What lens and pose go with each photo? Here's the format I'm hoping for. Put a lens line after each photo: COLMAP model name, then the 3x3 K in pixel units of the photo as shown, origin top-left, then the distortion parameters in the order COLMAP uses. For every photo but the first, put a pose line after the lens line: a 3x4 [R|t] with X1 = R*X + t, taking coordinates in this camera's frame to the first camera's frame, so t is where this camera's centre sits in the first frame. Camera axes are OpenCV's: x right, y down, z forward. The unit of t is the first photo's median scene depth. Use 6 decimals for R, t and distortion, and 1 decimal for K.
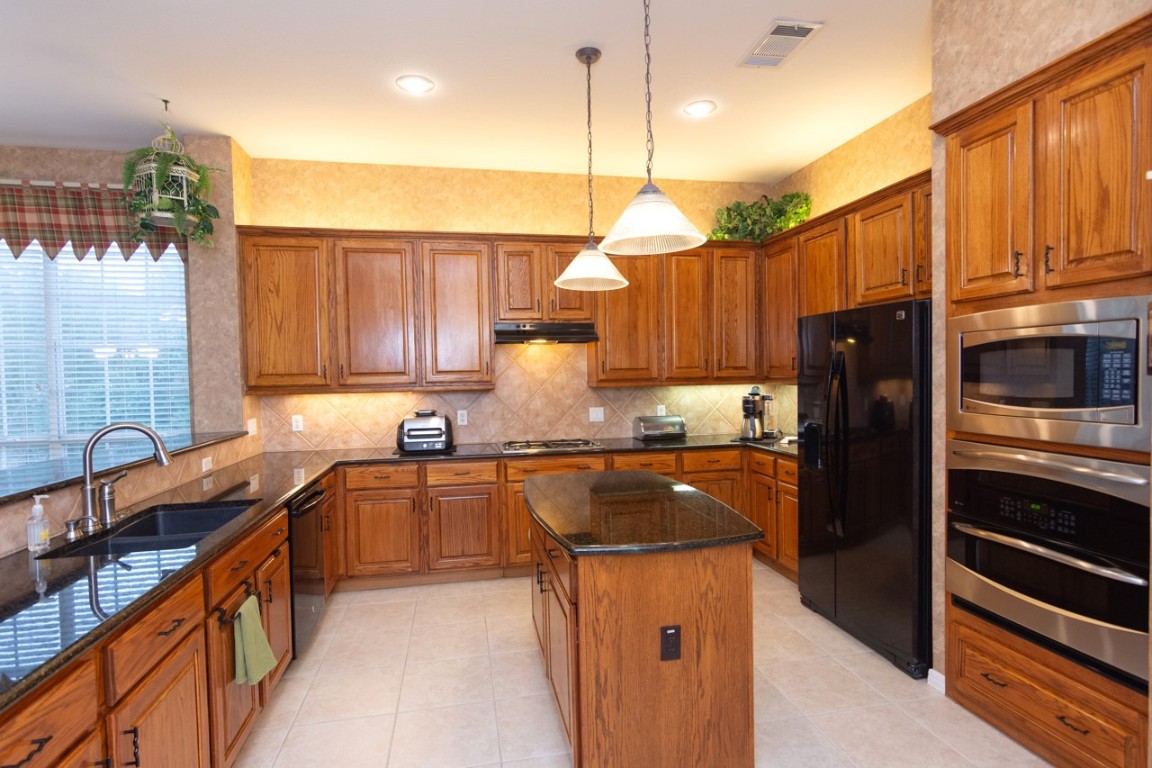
lens RADIAL K [[568.3, 0, 576.3], [0, 568.3, 389.1], [0, 0, 1]] dist [-0.002296, 0.003341]
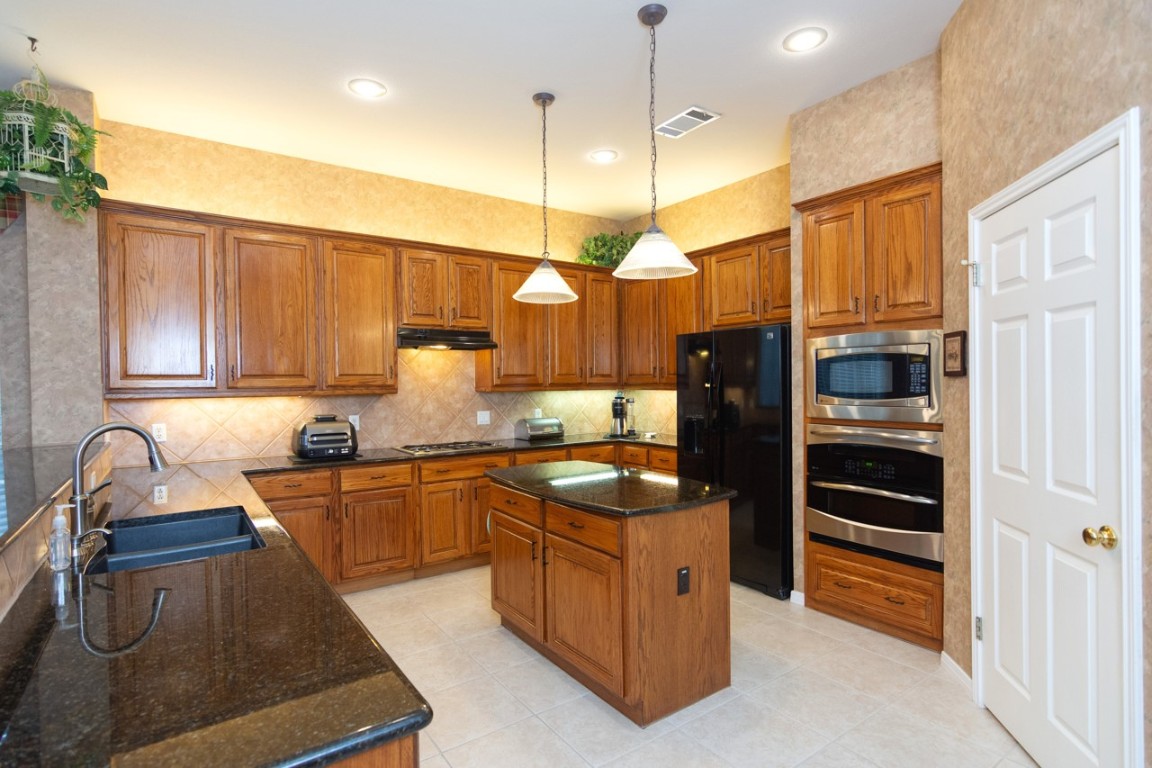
lens RADIAL K [[568.3, 0, 568.9], [0, 568.3, 388.6], [0, 0, 1]] dist [-0.002296, 0.003341]
pose [[0.917439, 0.003478, 0.397862, -0.343631], [0.005964, 0.999729, -0.022494, 0.021353], [-0.397832, 0.023010, 0.917170, -0.053886]]
